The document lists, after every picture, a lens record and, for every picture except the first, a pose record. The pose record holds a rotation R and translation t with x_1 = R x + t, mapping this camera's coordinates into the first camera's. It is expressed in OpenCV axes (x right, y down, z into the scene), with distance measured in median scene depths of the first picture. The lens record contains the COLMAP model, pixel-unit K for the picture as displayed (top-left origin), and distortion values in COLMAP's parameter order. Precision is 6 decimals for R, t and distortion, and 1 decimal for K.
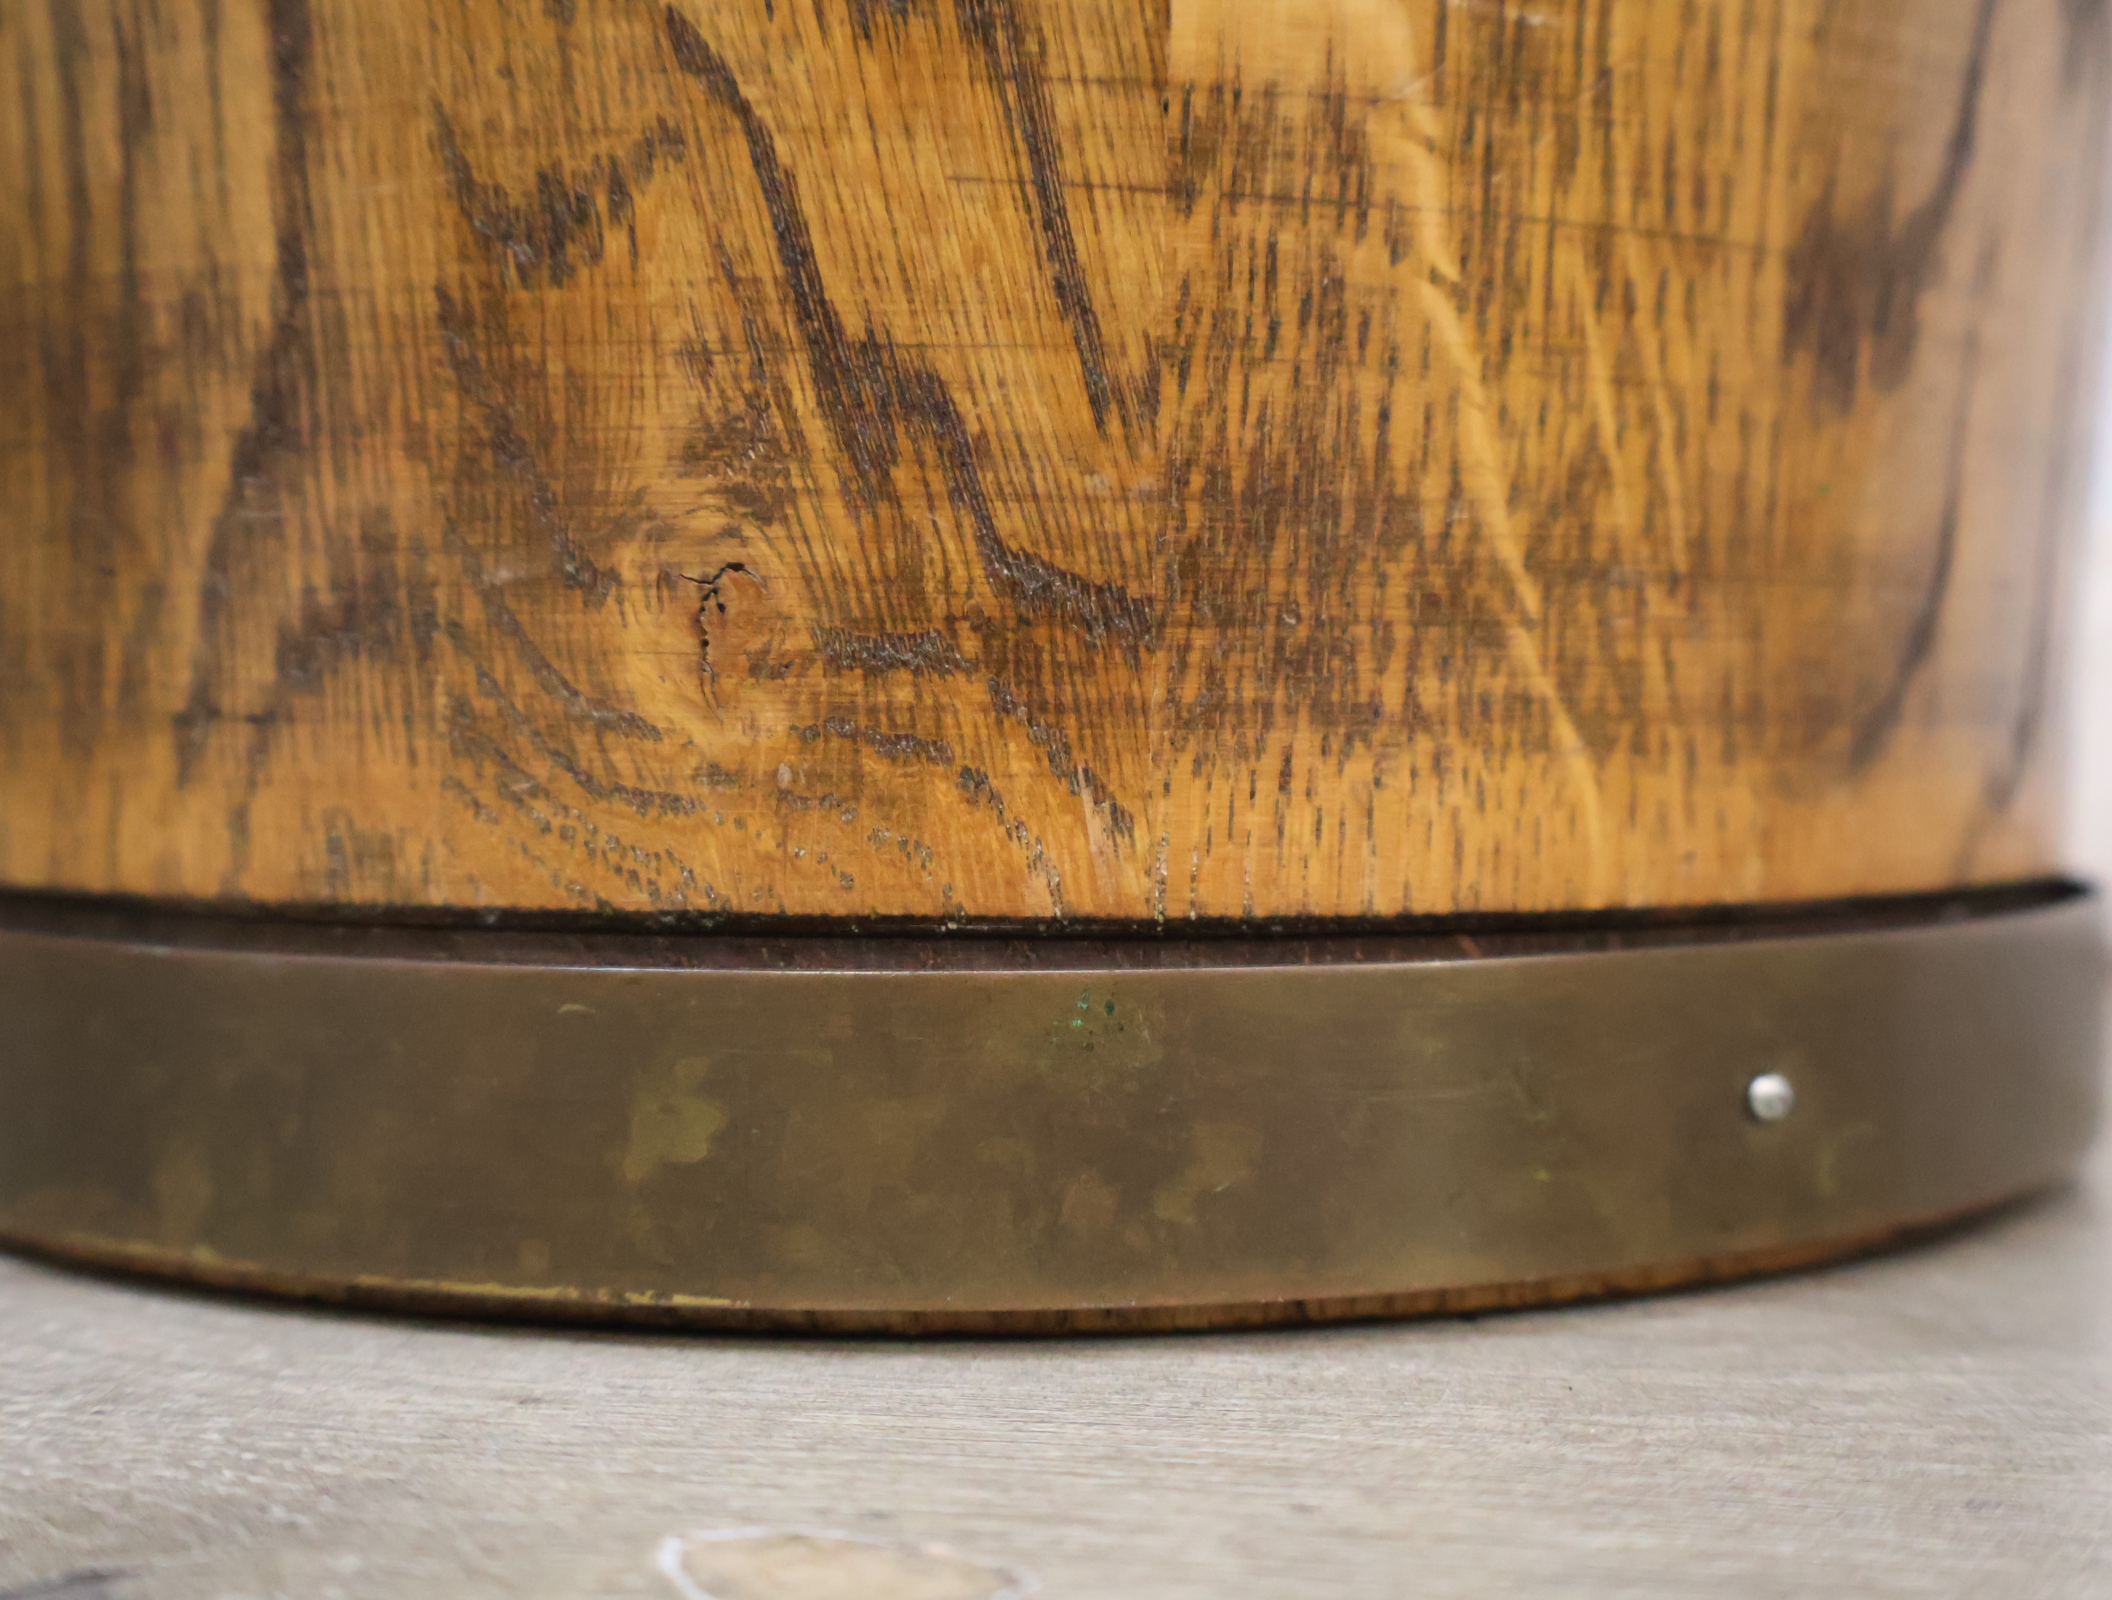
lens RADIAL K [[2621.2, 0, 1060.6], [0, 2621.2, 784.0], [0, 0, 1]] dist [0.008846, -0.023846]
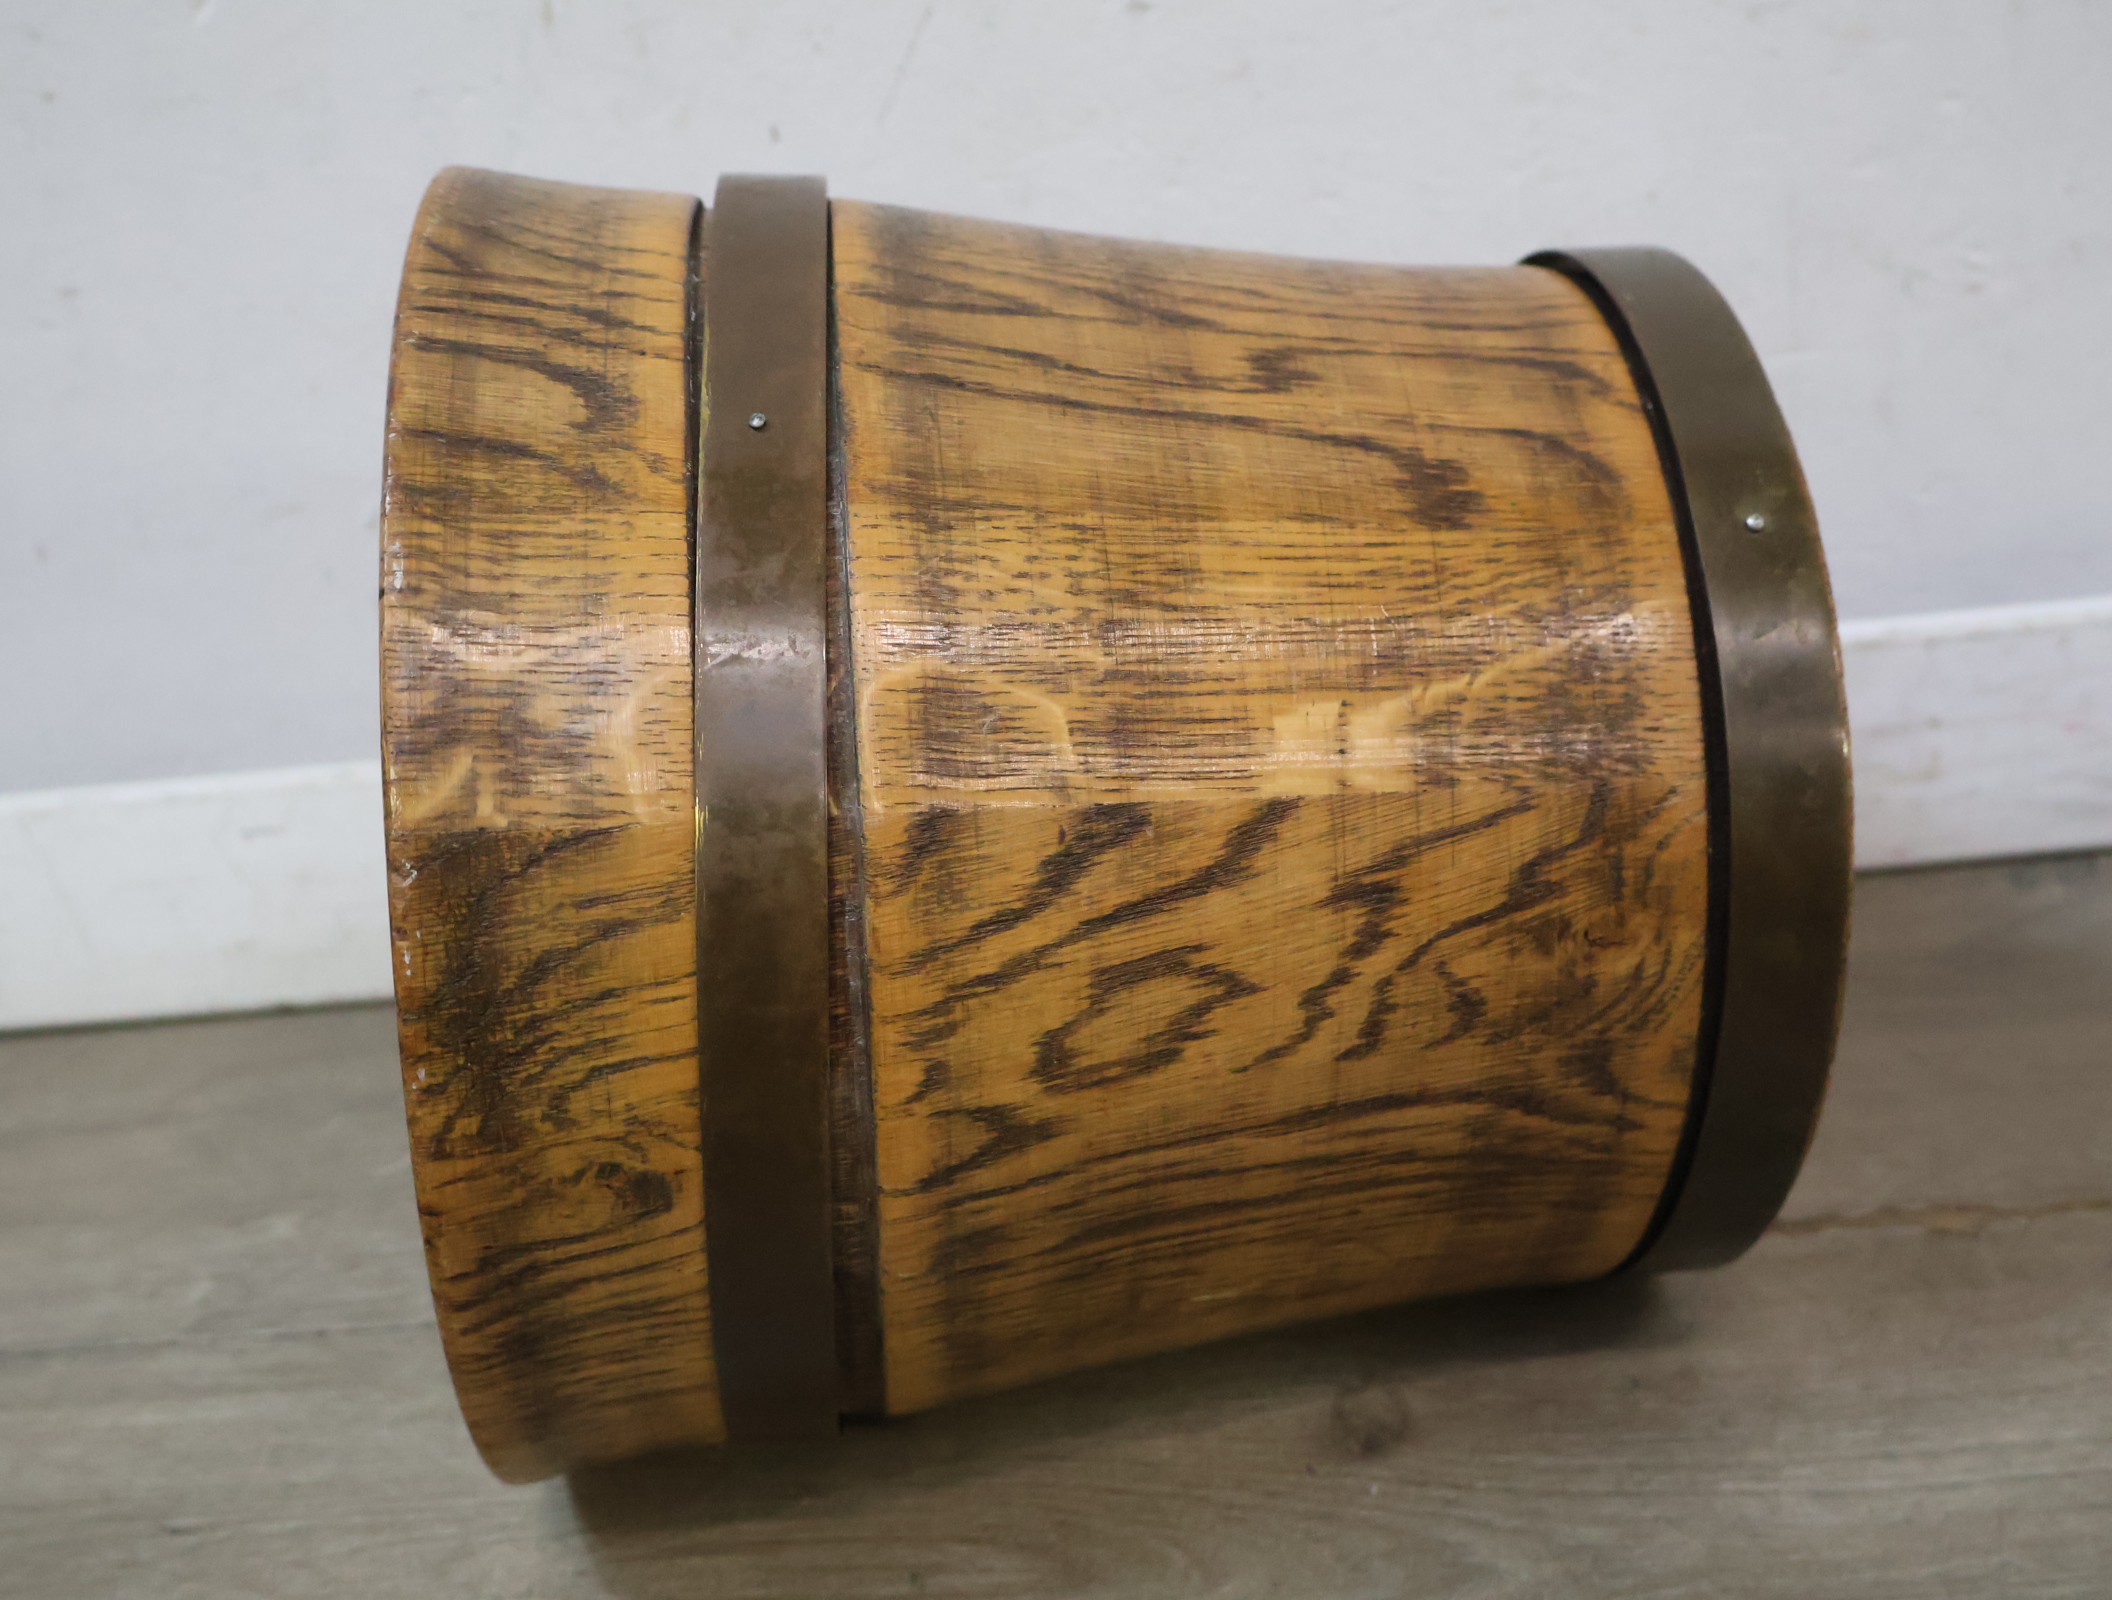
lens RADIAL K [[2568.9, 0, 1056.0], [0, 2568.9, 800.0], [0, 0, 1]] dist [0.003593, 0.000451]
pose [[-0.039436, -0.987708, -0.151256, 0.437507], [0.996749, -0.049529, 0.063549, -0.786197], [-0.070259, -0.148258, 0.986450, -1.574336]]
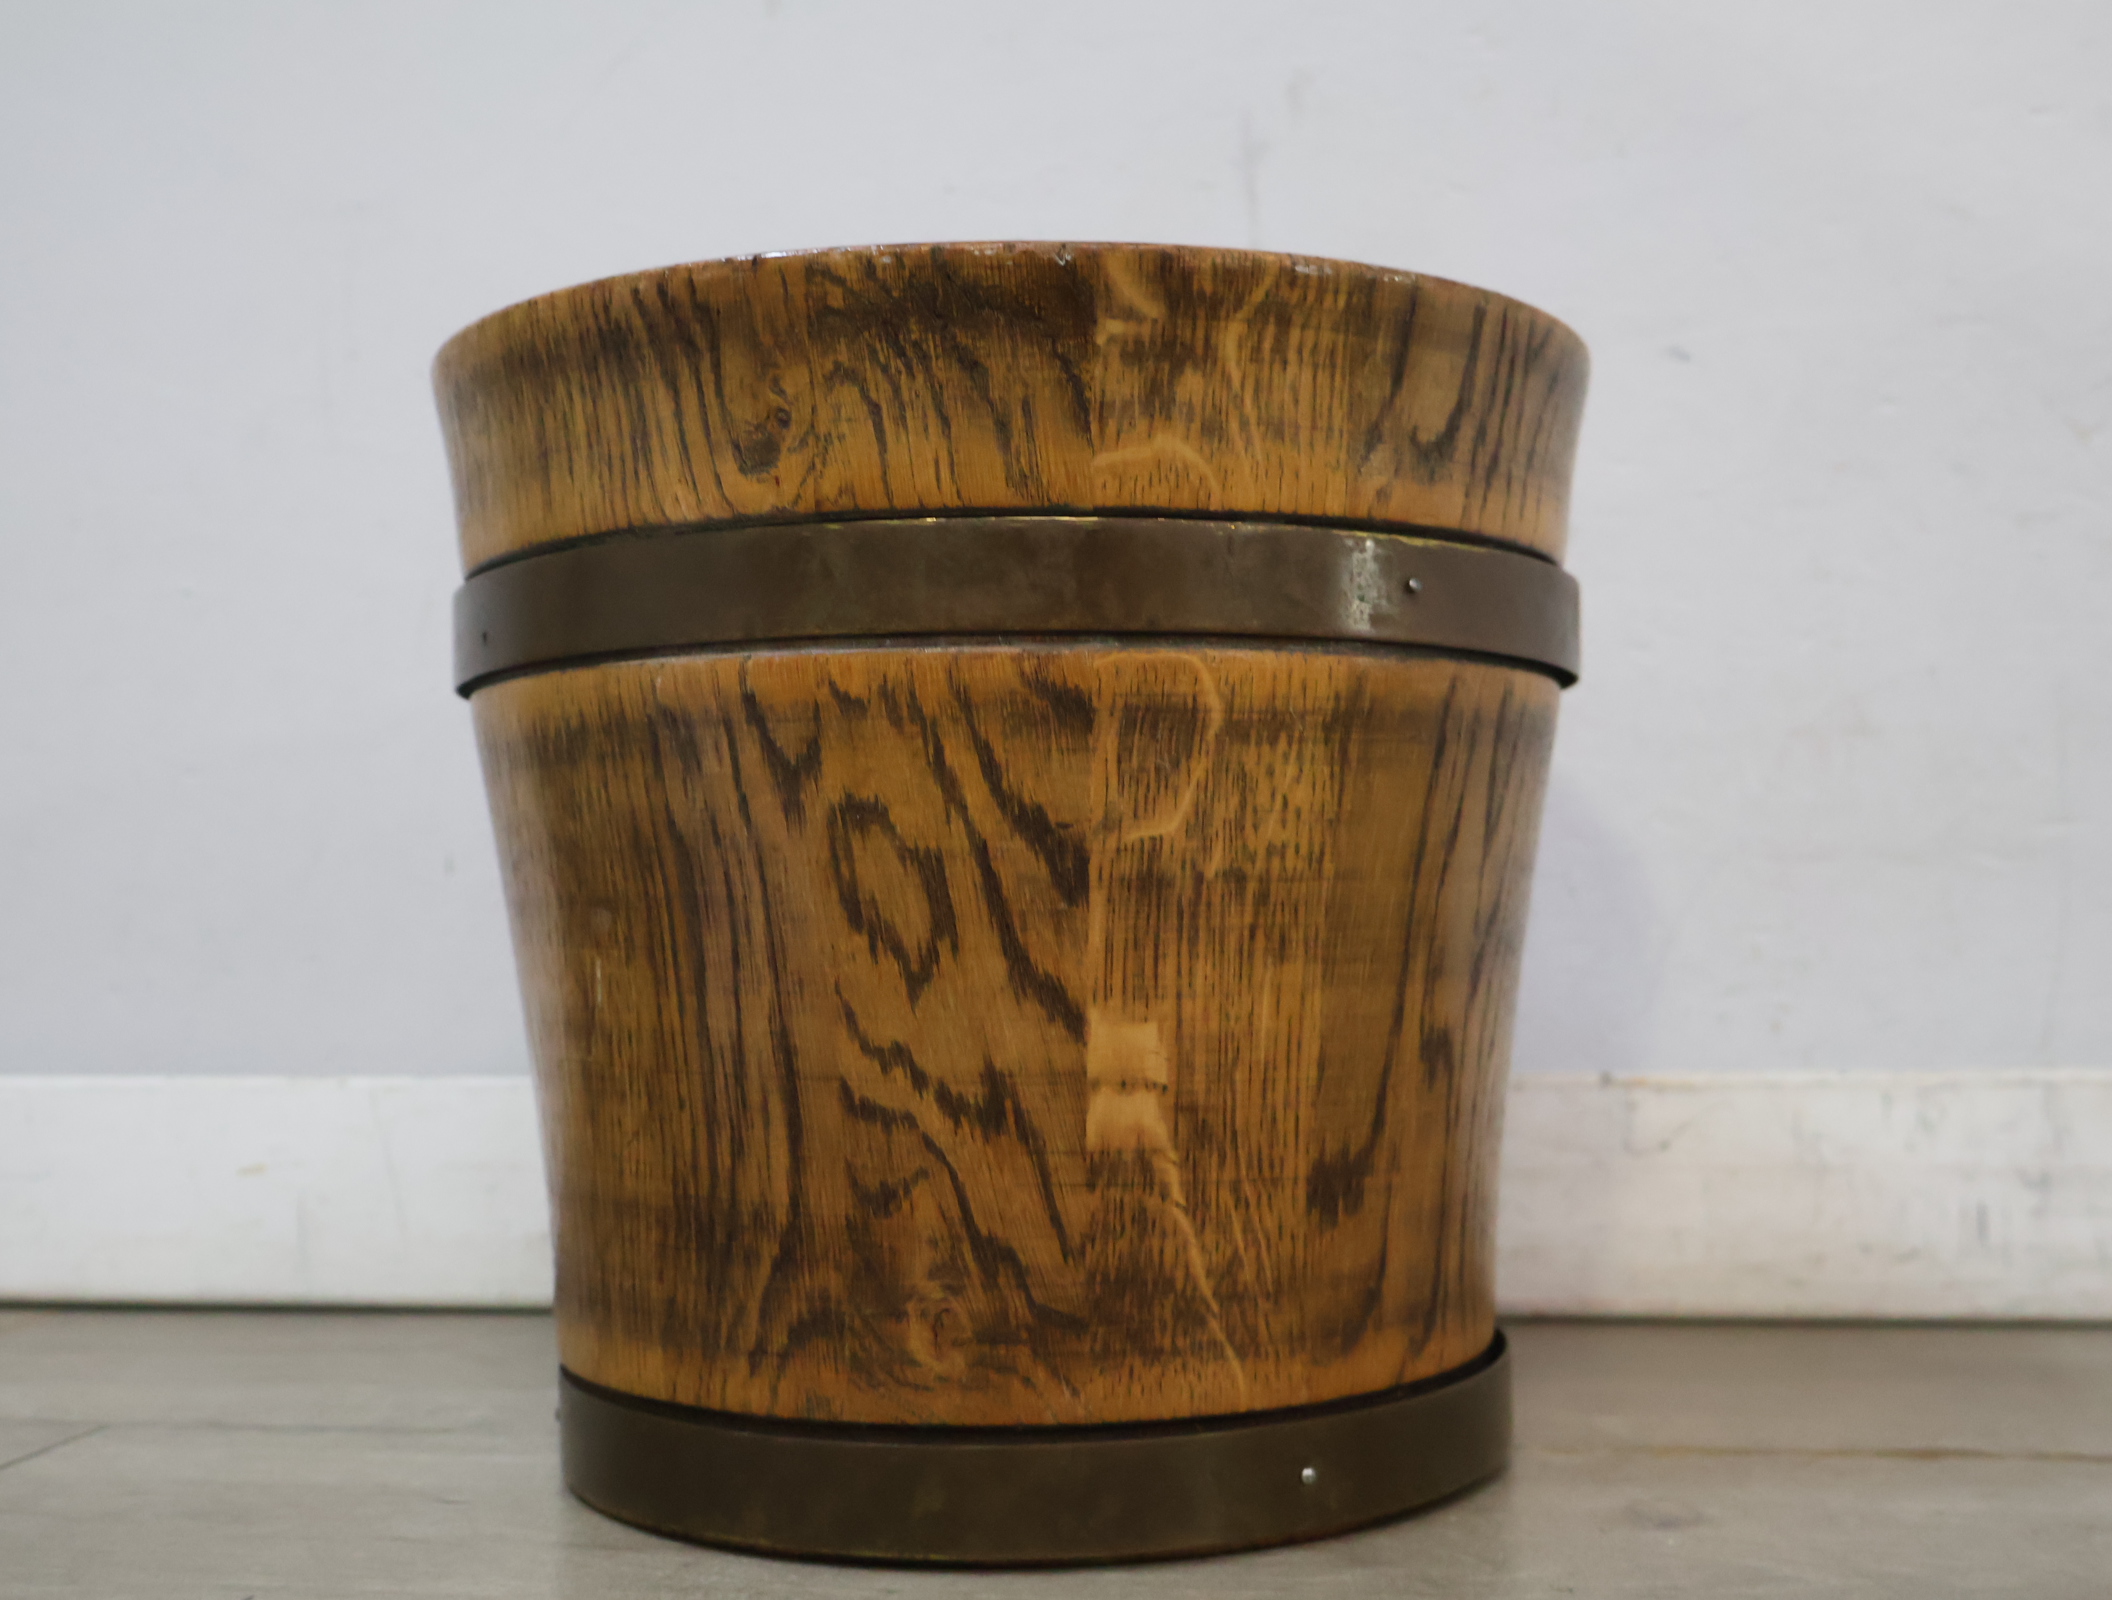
lens RADIAL K [[2568.9, 0, 1056.0], [0, 2568.9, 800.0], [0, 0, 1]] dist [0.003593, 0.000451]
pose [[0.999675, -0.019171, -0.016782, 0.062156], [0.018164, 0.998137, -0.058240, -0.484920], [0.017867, 0.057916, 0.998162, -1.947781]]
